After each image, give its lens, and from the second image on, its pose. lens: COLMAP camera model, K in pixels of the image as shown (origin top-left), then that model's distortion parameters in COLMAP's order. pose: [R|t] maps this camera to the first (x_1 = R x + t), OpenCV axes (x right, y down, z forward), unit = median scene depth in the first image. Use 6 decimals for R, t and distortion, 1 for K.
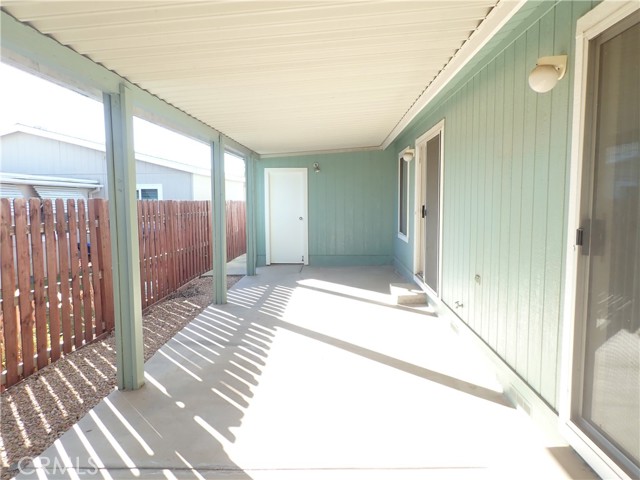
lens RADIAL K [[478.5, 0, 320.4], [0, 478.5, 240.5], [0, 0, 1]] dist [0.013789, -0.002089]
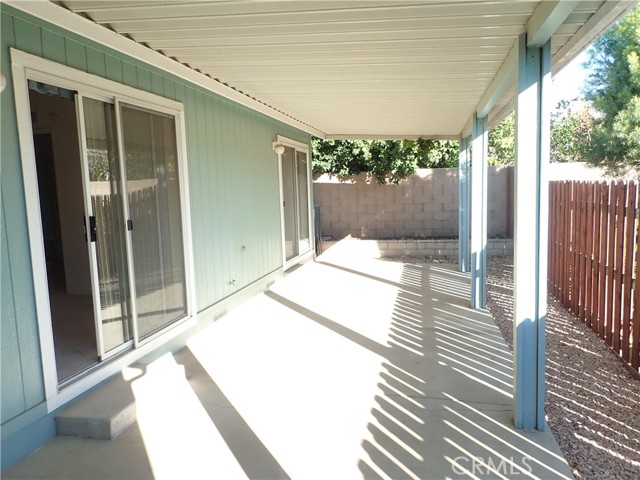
lens RADIAL K [[478.5, 0, 320.3], [0, 478.5, 238.8], [0, 0, 1]] dist [0.013789, -0.002089]
pose [[-0.982673, 0.004983, 0.185278, -0.135328], [0.043669, 0.977721, 0.205314, -0.173504], [-0.180127, 0.209848, -0.960998, 1.833252]]
